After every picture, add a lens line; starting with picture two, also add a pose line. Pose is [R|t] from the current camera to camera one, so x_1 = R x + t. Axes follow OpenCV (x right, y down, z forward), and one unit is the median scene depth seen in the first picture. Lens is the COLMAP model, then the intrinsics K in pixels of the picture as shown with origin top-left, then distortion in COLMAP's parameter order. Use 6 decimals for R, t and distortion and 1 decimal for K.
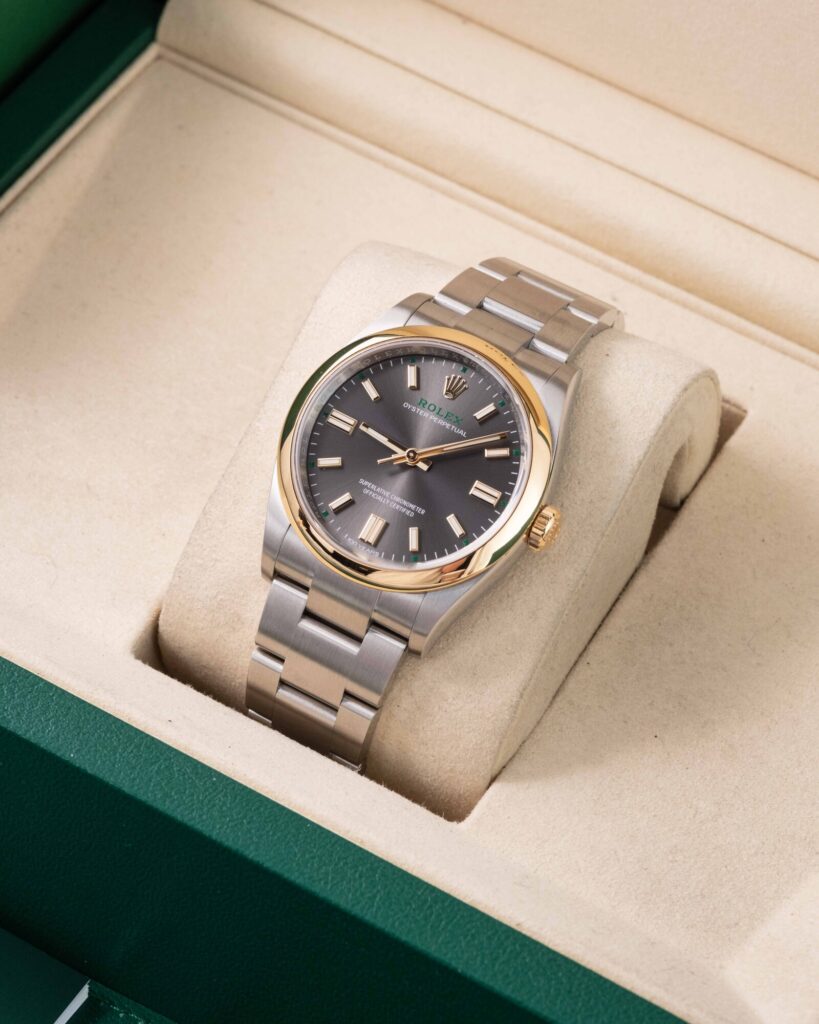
lens RADIAL K [[3944.3, 0, 409.5], [0, 3944.3, 512.0], [0, 0, 1]] dist [0.209602, -0.268615]
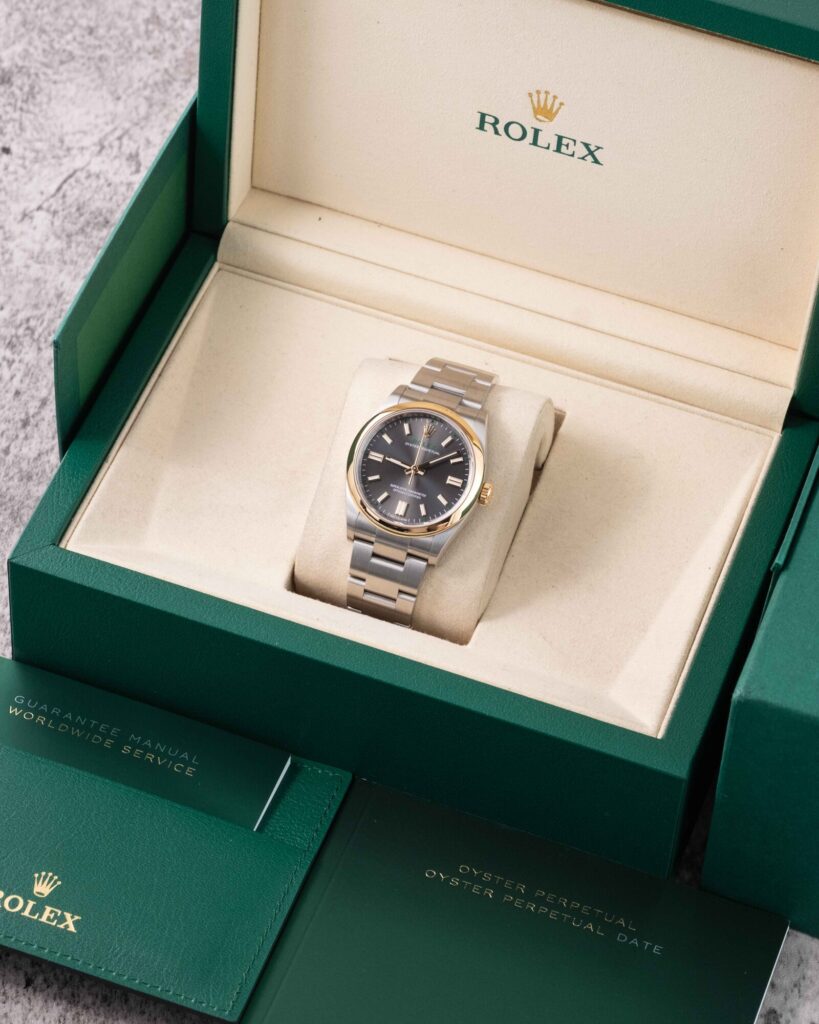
lens RADIAL K [[3944.3, 0, 409.5], [0, 3944.3, 512.0], [0, 0, 1]] dist [0.209602, -0.268615]
pose [[0.982538, -0.161773, 0.091914, -0.187663], [0.157813, 0.986259, 0.048880, -0.089964], [-0.098558, -0.033521, 0.994567, -0.980416]]
